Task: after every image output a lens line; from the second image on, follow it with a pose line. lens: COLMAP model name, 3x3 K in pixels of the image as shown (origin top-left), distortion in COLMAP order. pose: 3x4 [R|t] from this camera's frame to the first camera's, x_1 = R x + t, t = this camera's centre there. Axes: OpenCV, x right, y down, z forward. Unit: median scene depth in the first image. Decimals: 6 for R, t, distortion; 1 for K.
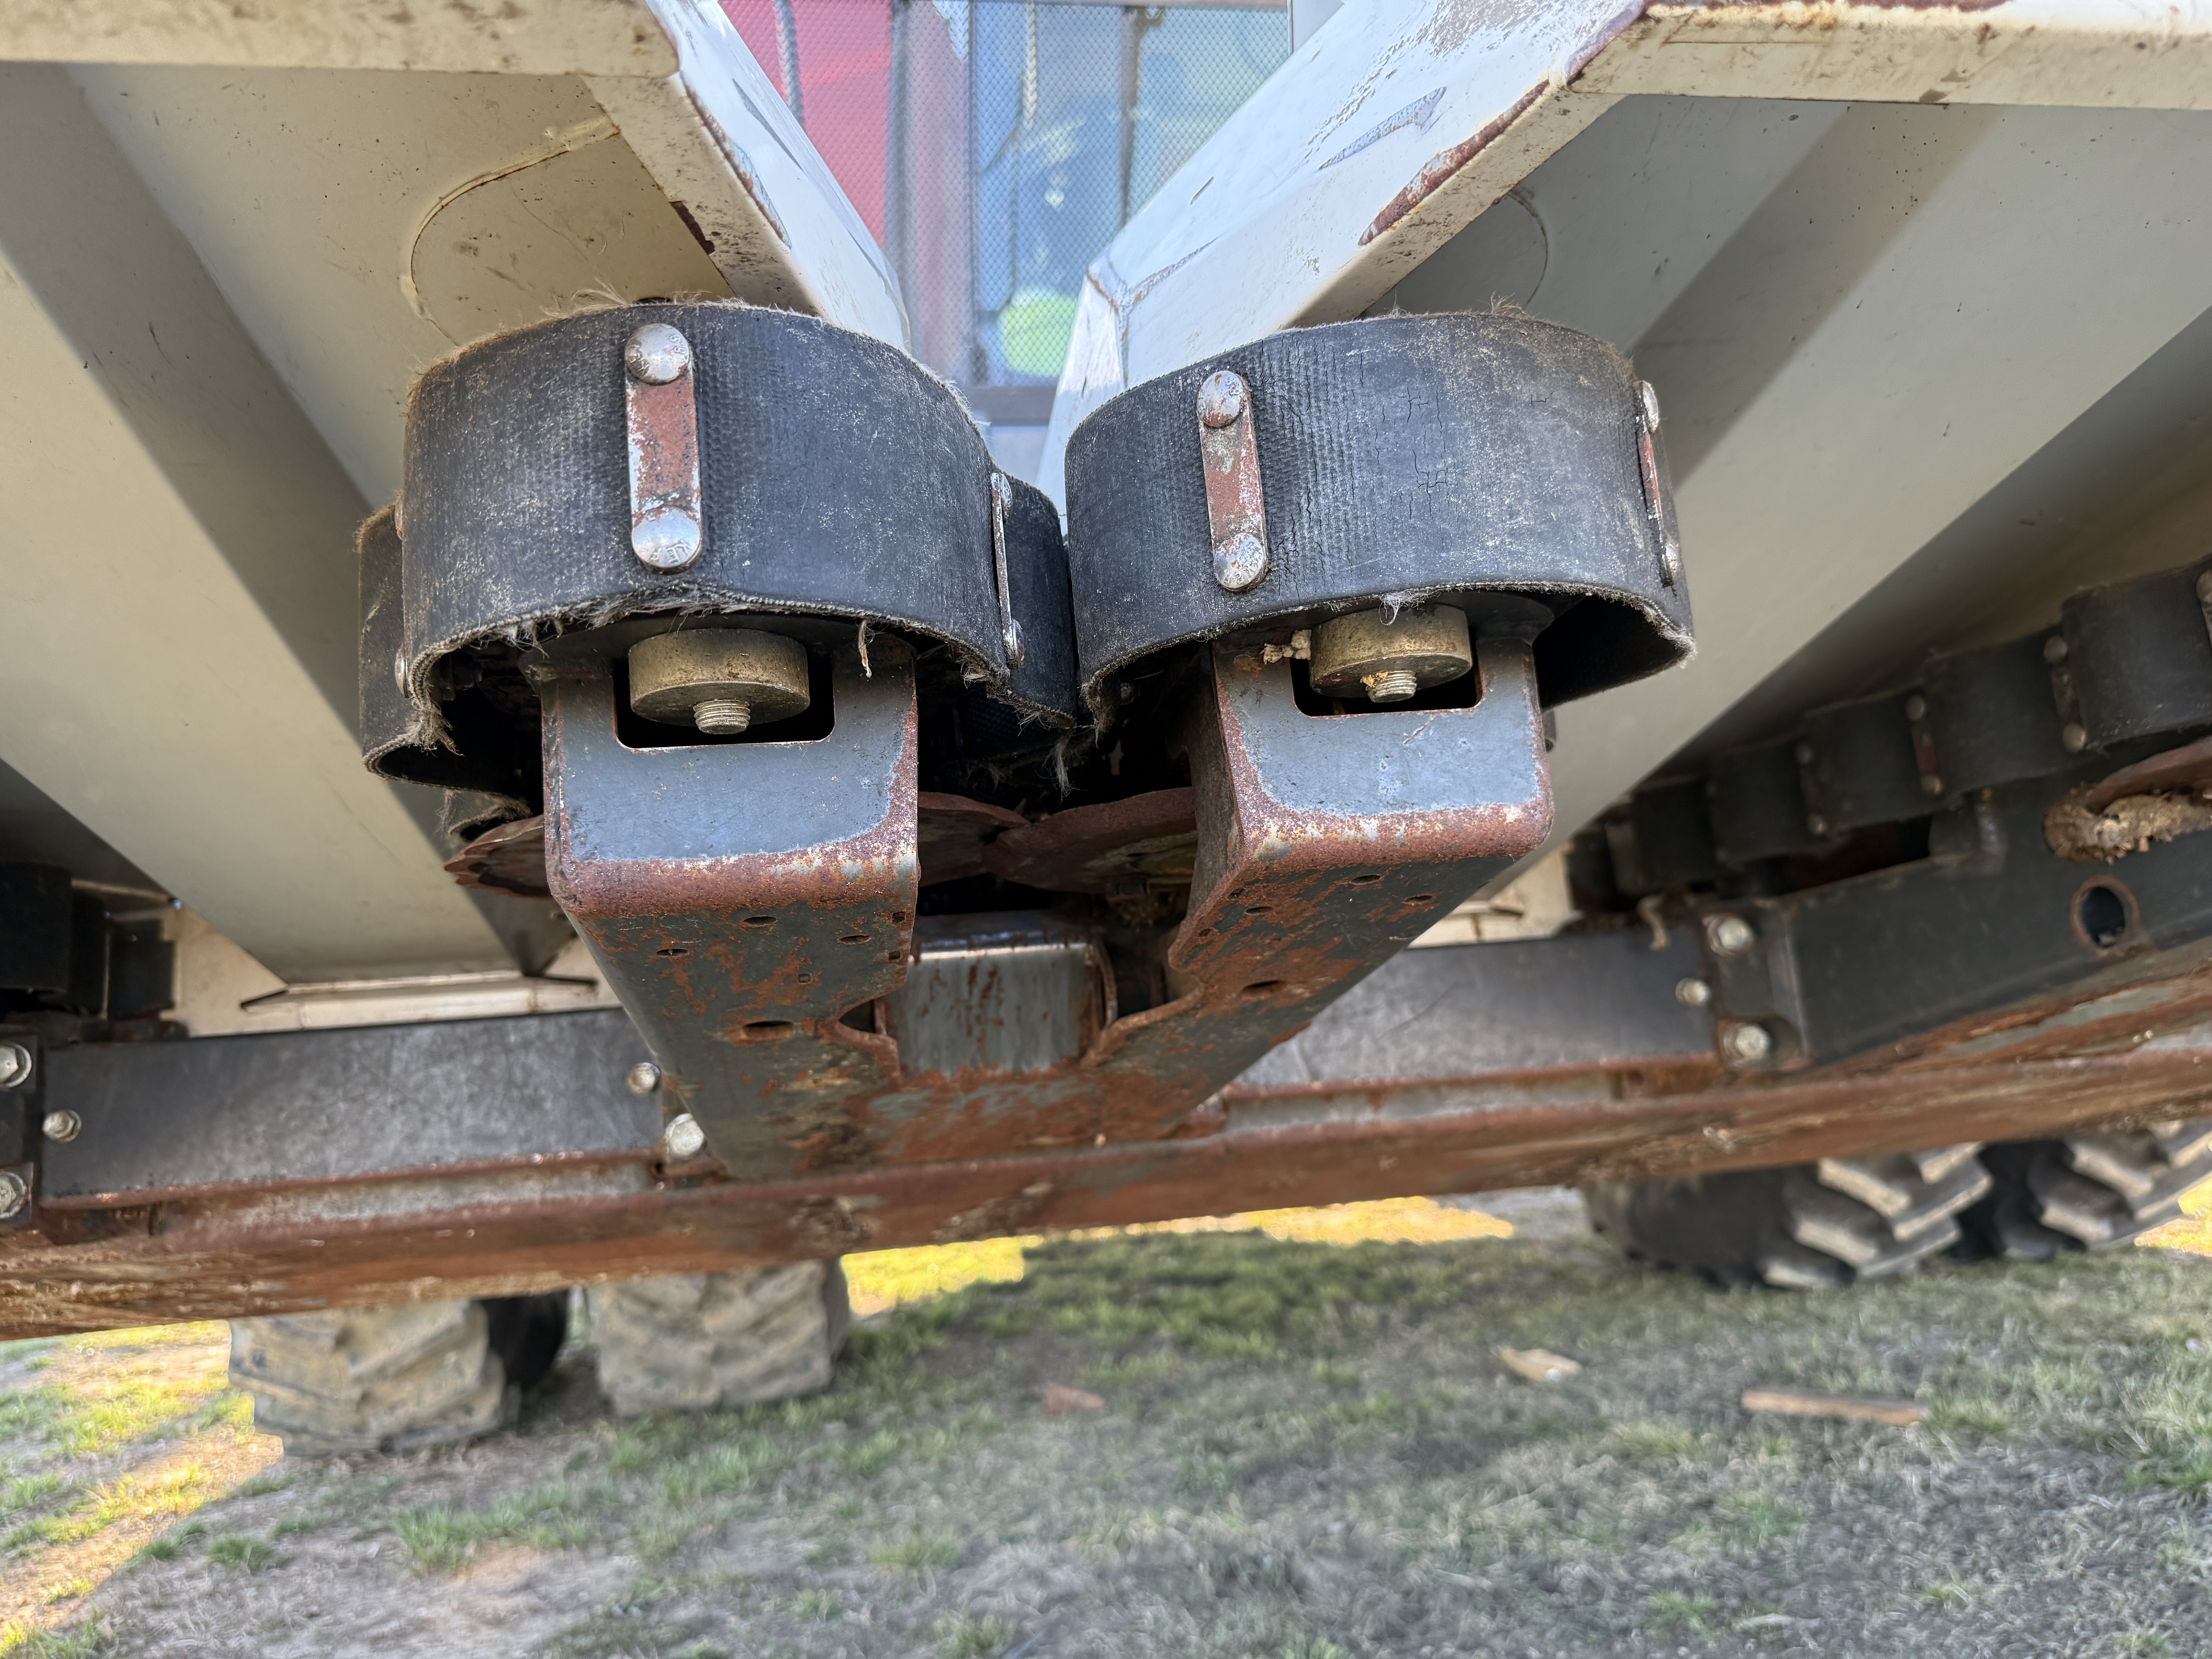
lens RADIAL K [[1546.2, 0, 1100.6], [0, 1546.2, 829.0], [0, 0, 1]] dist [0.015925, -0.009824]
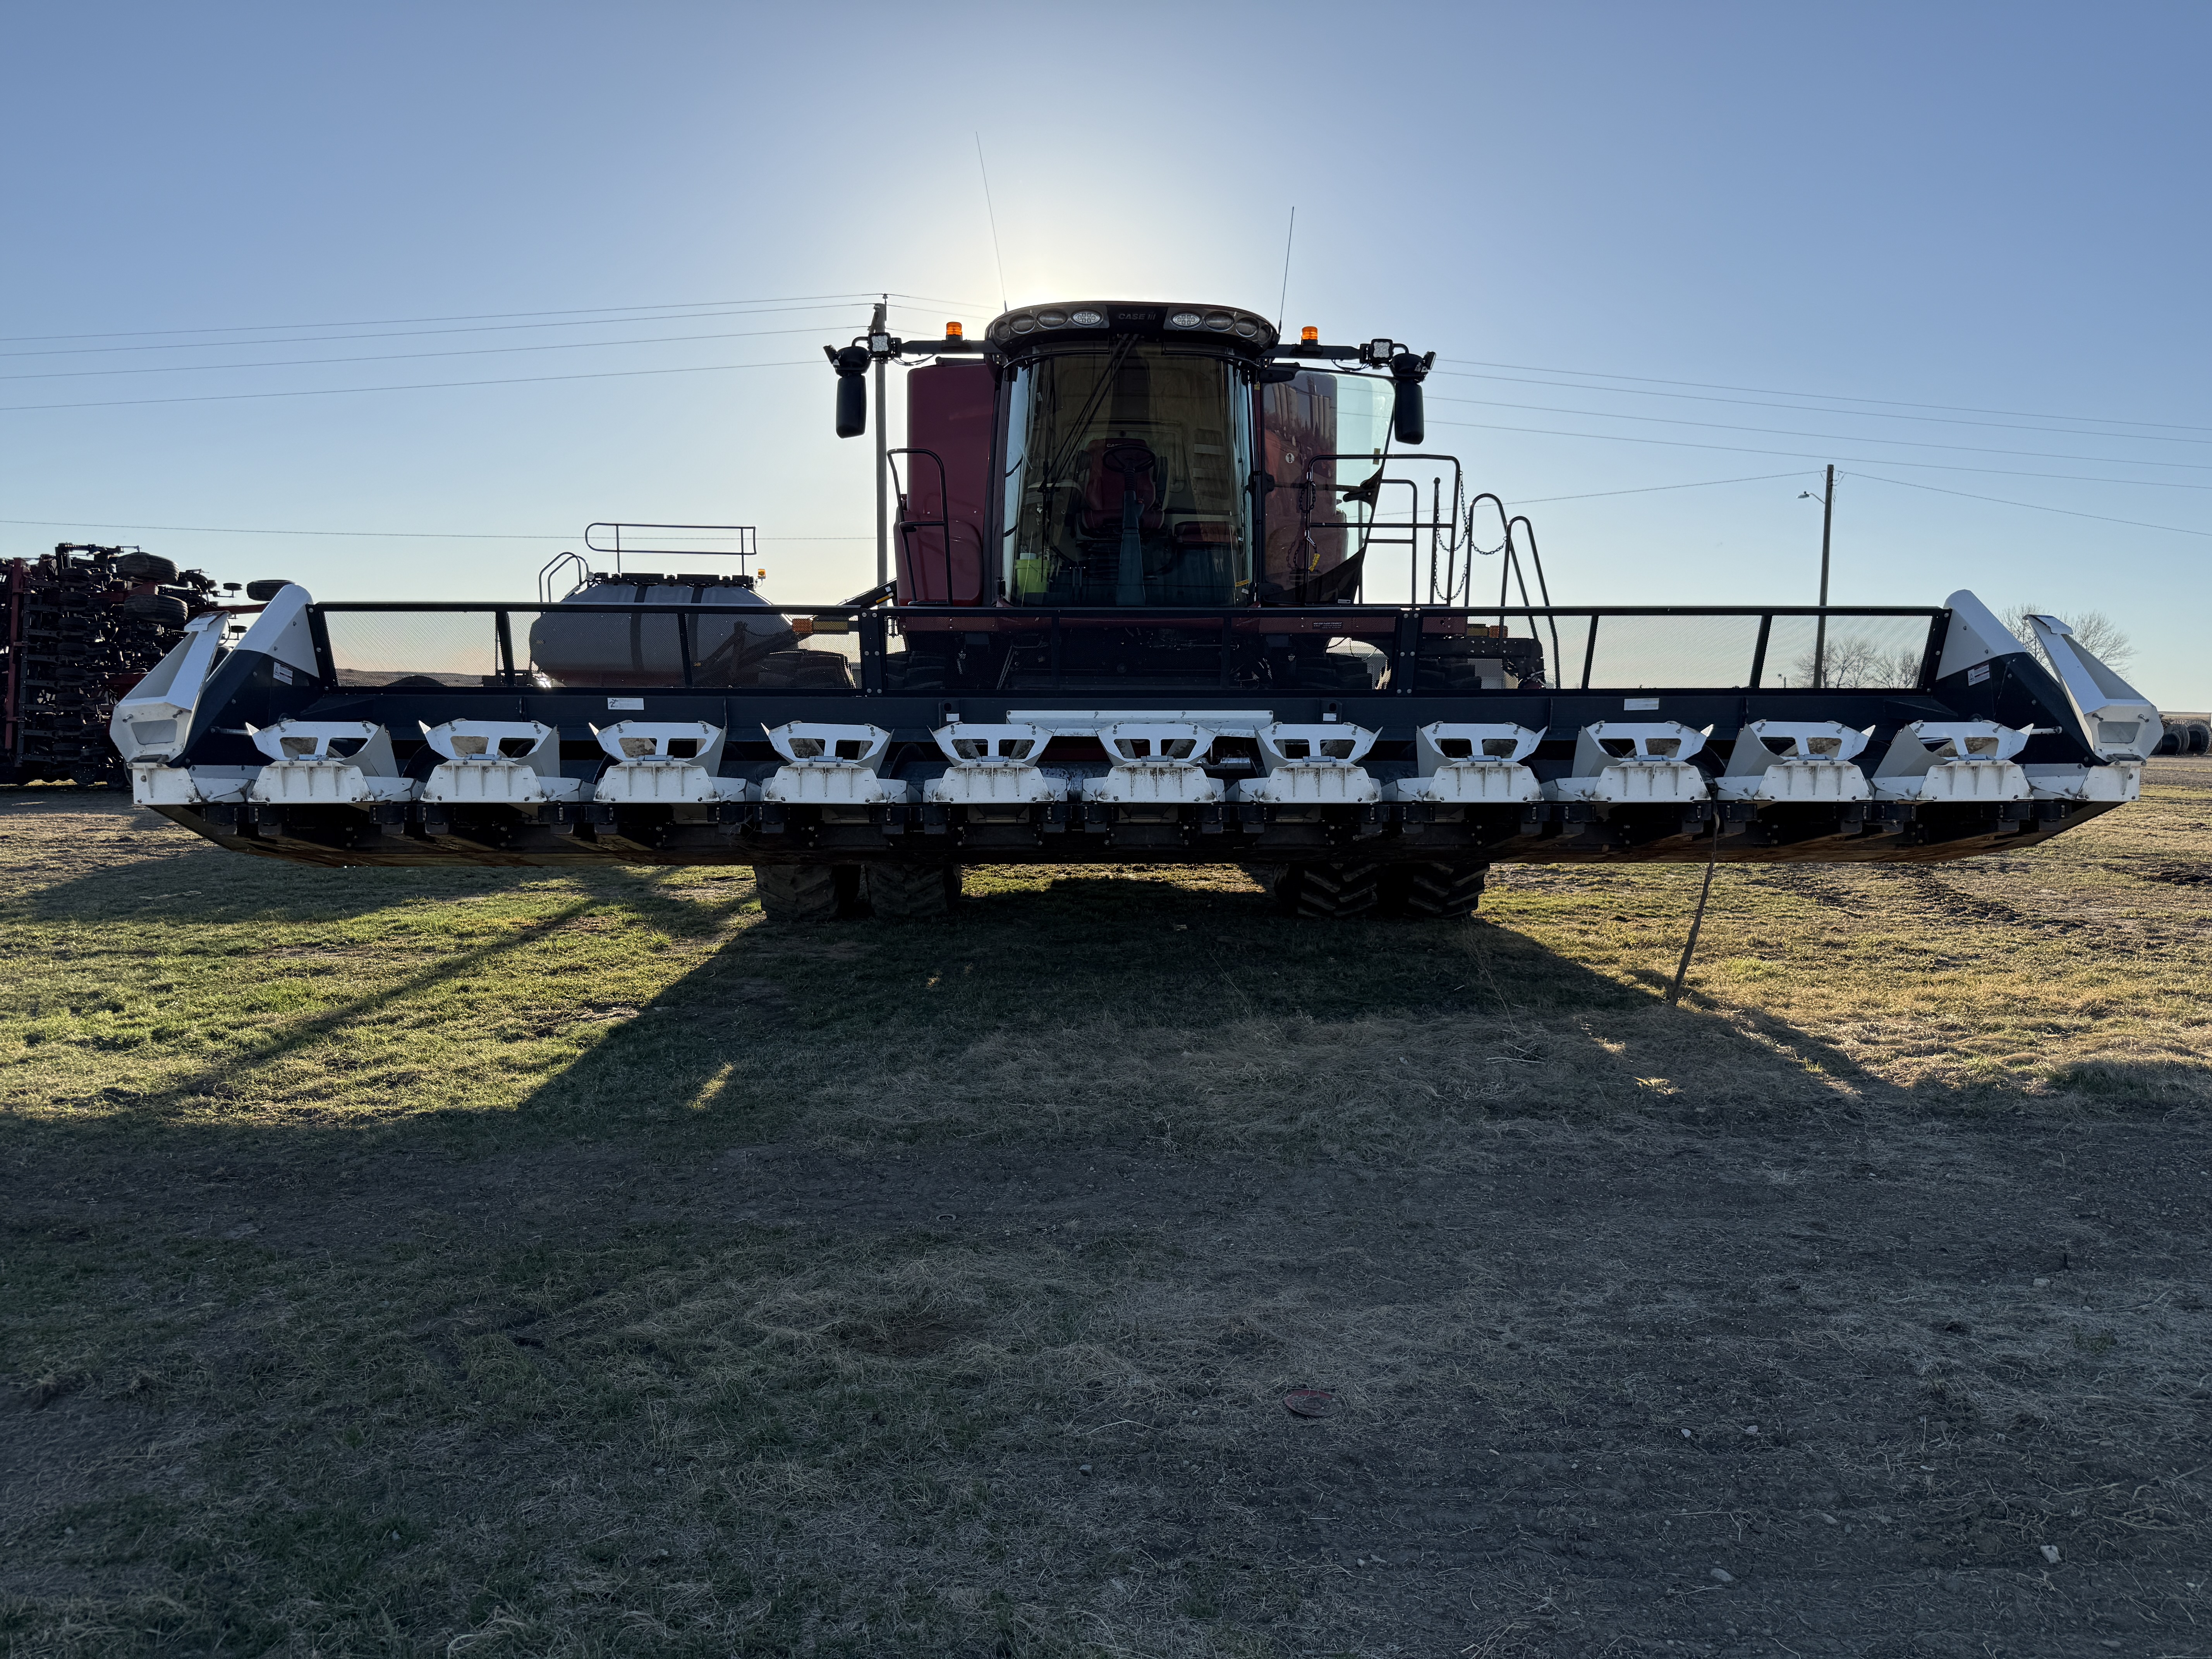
lens RADIAL K [[1546.2, 0, 1107.9], [0, 1546.2, 829.0], [0, 0, 1]] dist [0.015925, -0.009824]
pose [[0.984963, 0.091625, -0.146465, 0.546679], [-0.057287, 0.973029, 0.223455, -0.473205], [0.162989, -0.211704, 0.963647, -1.759927]]
